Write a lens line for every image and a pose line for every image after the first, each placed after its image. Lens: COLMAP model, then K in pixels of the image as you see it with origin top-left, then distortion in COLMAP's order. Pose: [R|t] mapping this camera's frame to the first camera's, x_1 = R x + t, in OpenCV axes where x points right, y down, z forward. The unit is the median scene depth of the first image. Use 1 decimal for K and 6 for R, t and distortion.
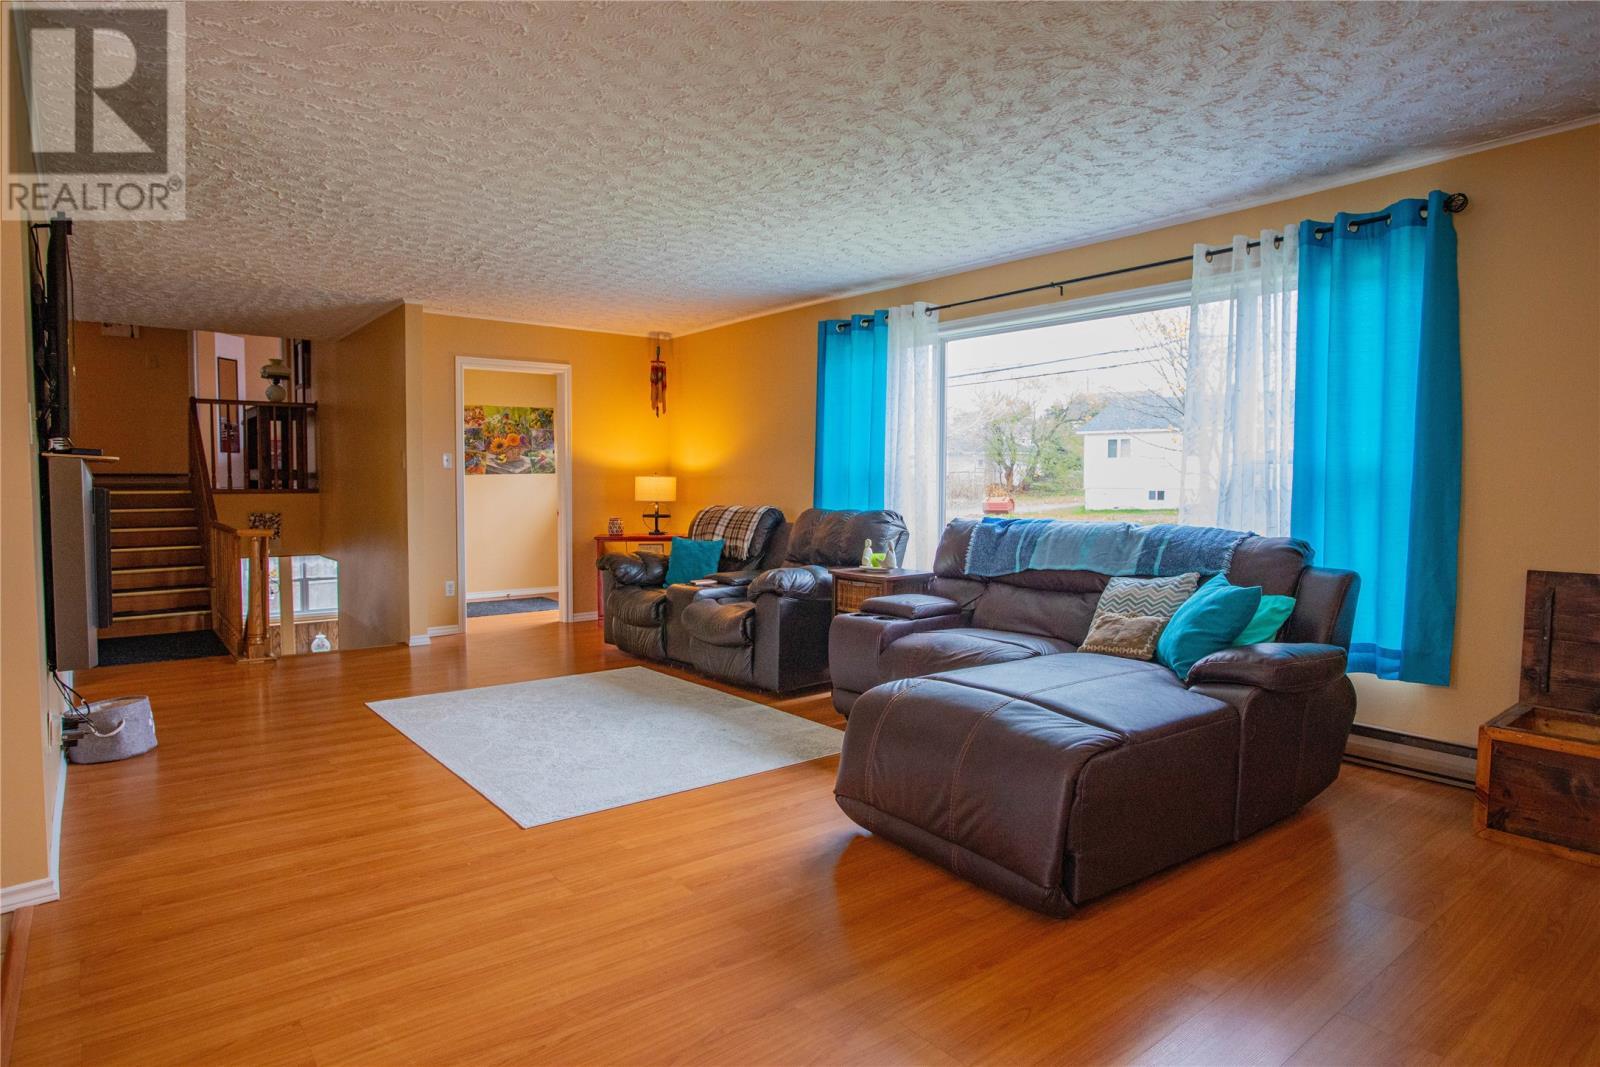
lens RADIAL K [[898.8, 0, 800.1], [0, 898.8, 530.2], [0, 0, 1]] dist [-0.030530, 0.013945]
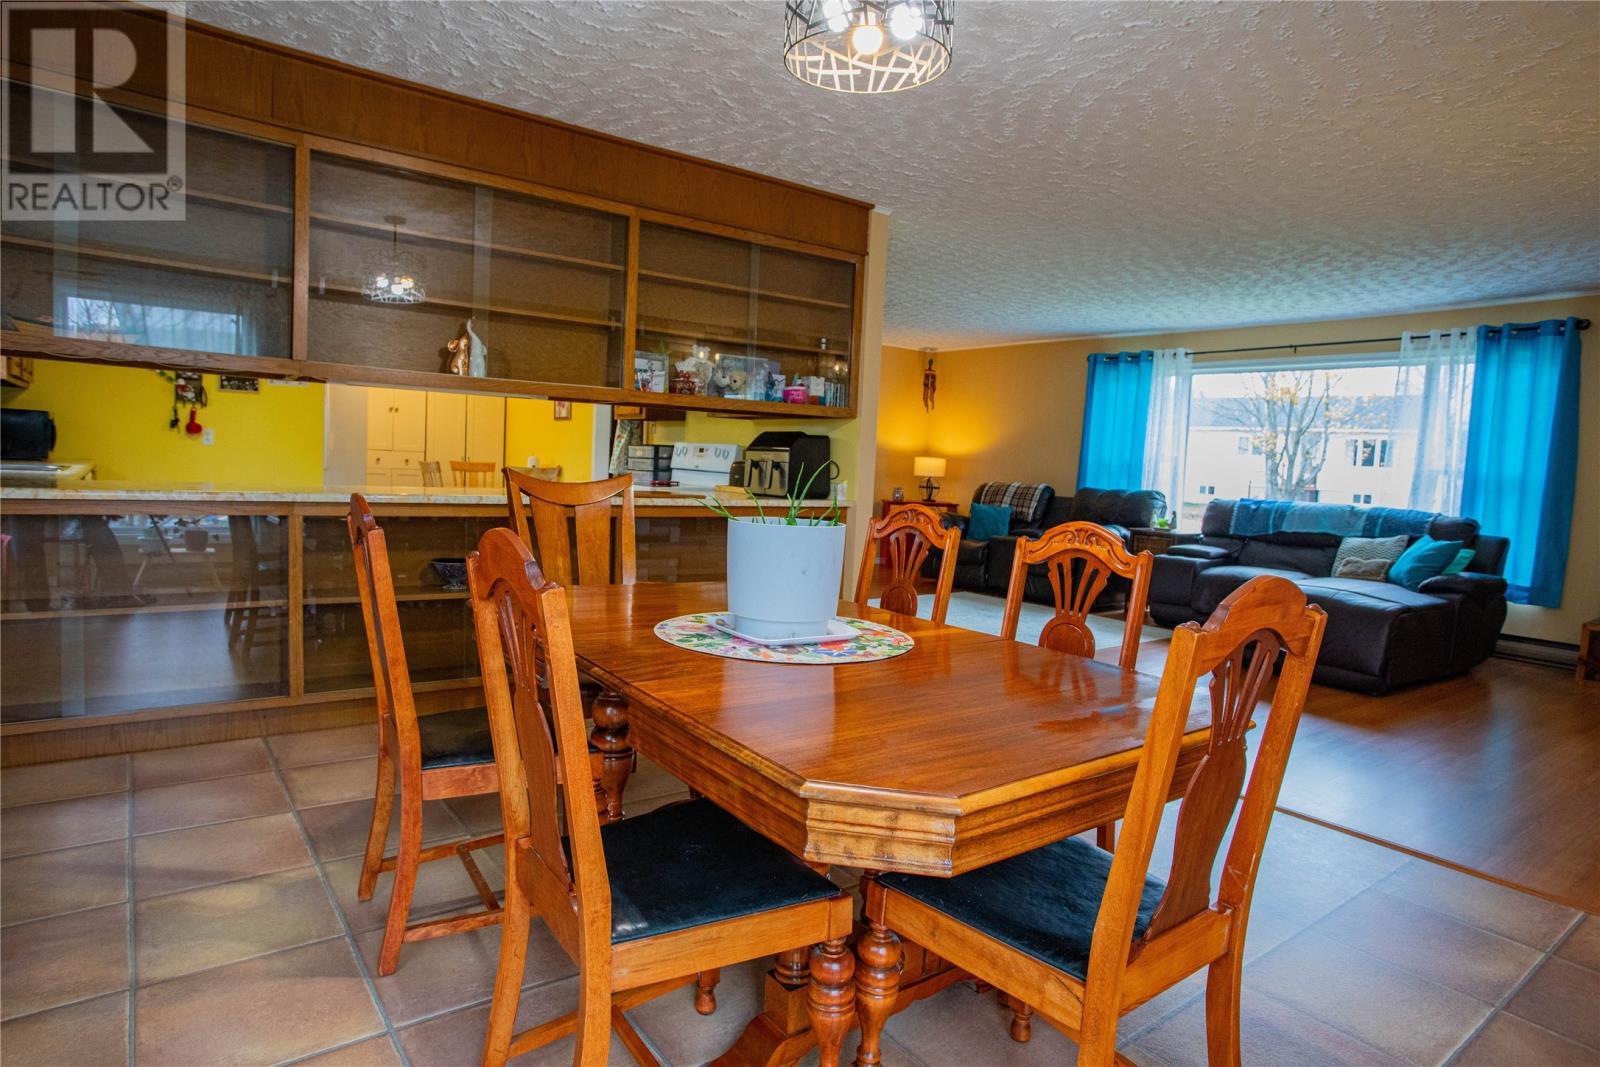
lens RADIAL K [[898.8, 0, 793.5], [0, 898.8, 534.0], [0, 0, 1]] dist [-0.030530, 0.013945]
pose [[0.998640, 0.048100, -0.020101, -0.586985], [-0.047564, 0.998520, 0.026380, 0.048435], [0.021341, -0.025388, 0.999450, -0.602501]]
